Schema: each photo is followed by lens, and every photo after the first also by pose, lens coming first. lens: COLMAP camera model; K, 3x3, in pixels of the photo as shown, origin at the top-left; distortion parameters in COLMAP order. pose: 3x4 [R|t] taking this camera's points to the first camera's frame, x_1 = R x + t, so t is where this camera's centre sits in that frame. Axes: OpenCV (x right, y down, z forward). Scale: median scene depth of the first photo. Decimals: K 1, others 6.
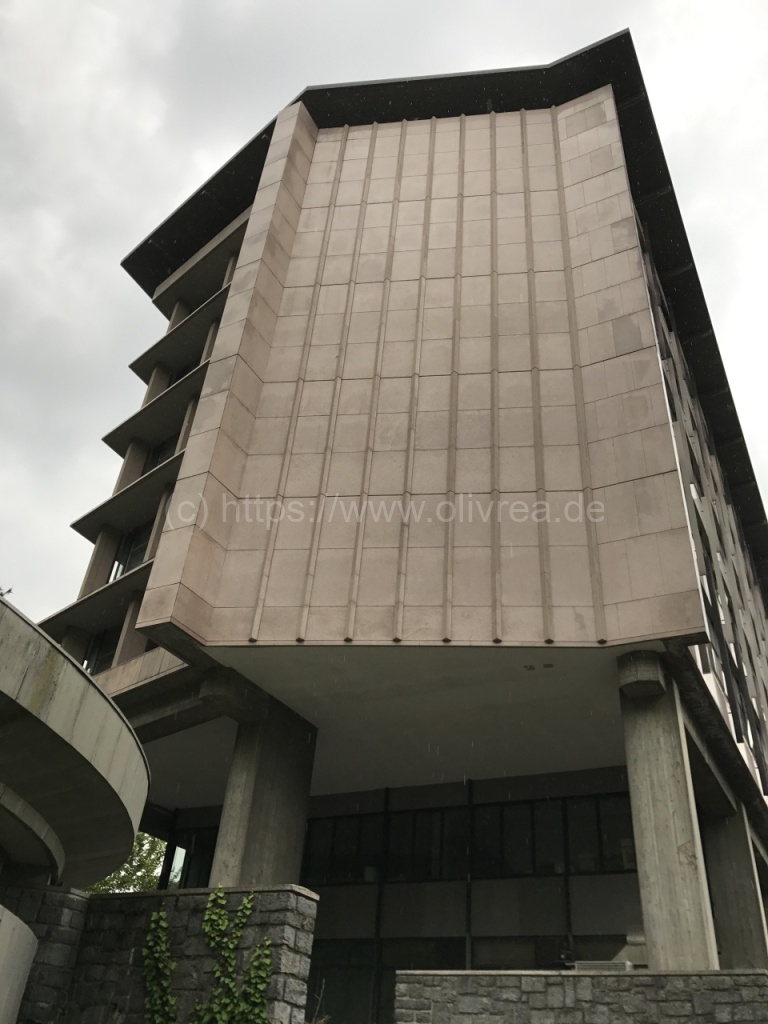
lens RADIAL K [[829.7, 0, 389.0], [0, 829.7, 502.5], [0, 0, 1]] dist [0.028089, -0.048203]
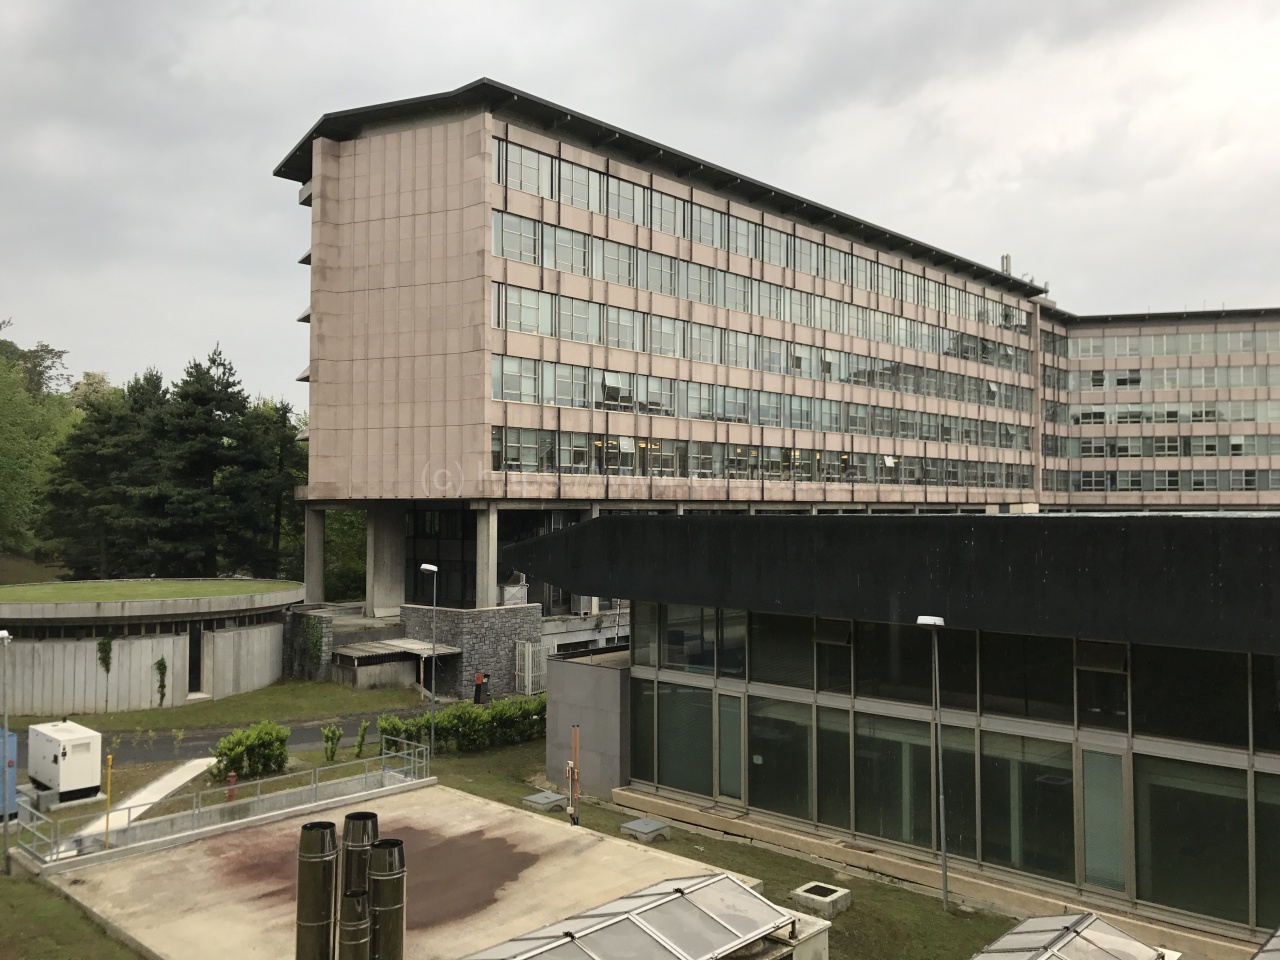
lens RADIAL K [[1037.1, 0, 630.3], [0, 1037.1, 480.1], [0, 0, 1]] dist [0.028089, -0.048203]
pose [[0.959197, -0.079251, -0.271403, 1.830392], [0.220957, 0.809016, 0.544675, -1.710151], [0.176404, -0.582419, 0.793517, -1.670935]]
